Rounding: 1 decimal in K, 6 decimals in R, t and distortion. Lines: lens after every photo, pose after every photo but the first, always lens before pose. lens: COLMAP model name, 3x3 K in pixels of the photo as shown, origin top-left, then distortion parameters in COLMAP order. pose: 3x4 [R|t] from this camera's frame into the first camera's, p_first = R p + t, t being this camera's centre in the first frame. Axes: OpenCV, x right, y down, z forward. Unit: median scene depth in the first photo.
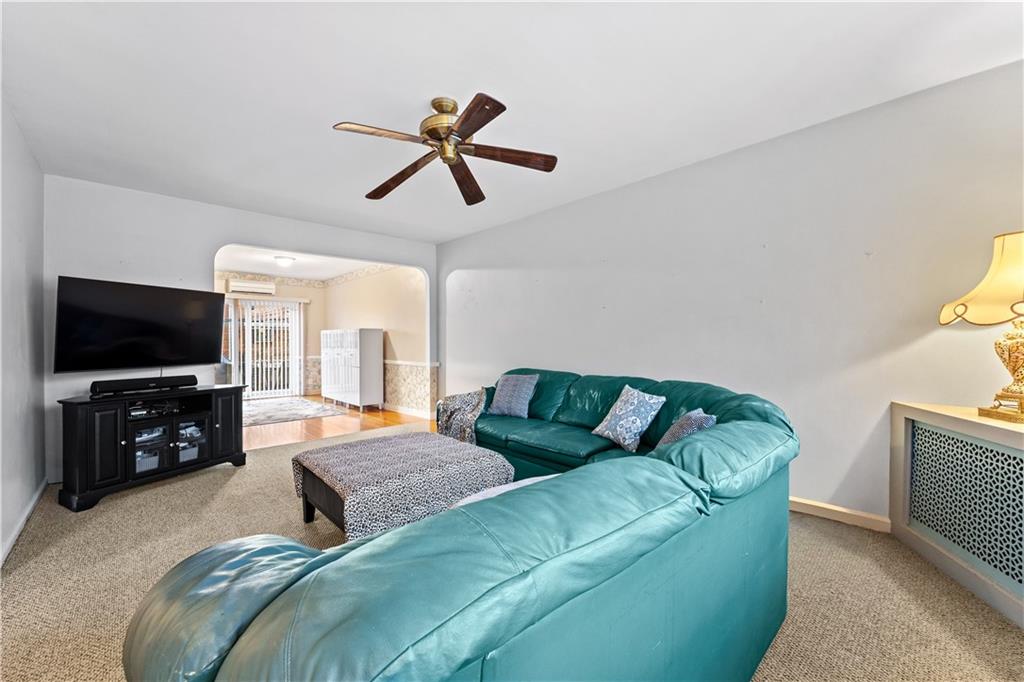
lens RADIAL K [[412.9, 0, 517.5], [0, 412.9, 345.5], [0, 0, 1]] dist [-0.006019, 0.001717]
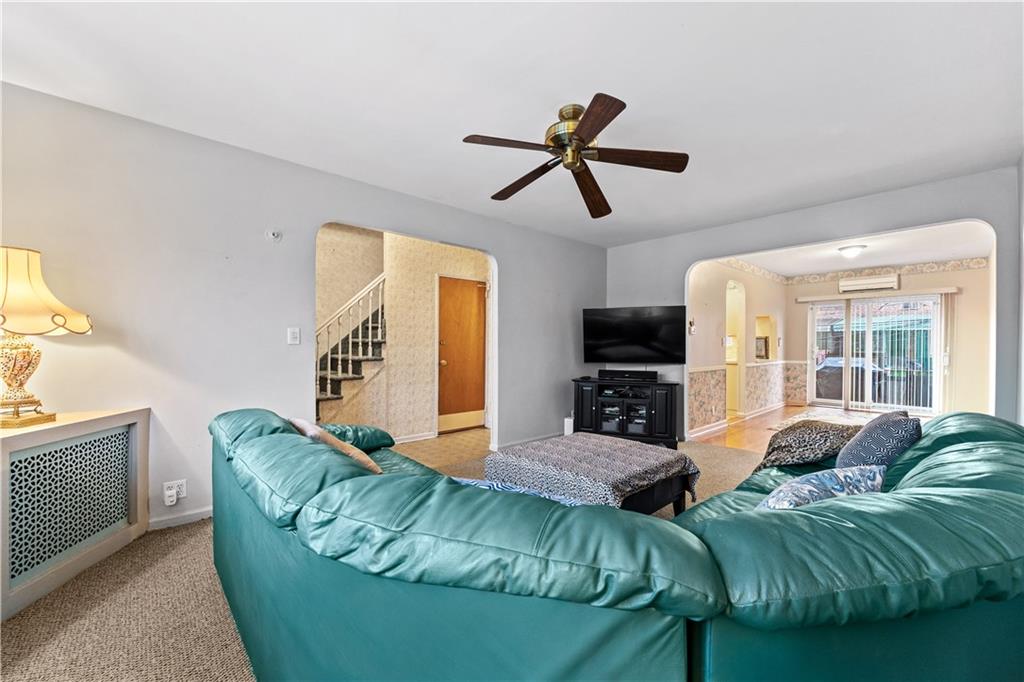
lens RADIAL K [[412.9, 0, 507.3], [0, 412.9, 344.8], [0, 0, 1]] dist [-0.006019, 0.001717]
pose [[-0.011973, 0.007824, -0.999898, 0.269149], [-0.013560, 0.999876, 0.007986, -0.008414], [0.999836, 0.013654, -0.011866, 0.276074]]
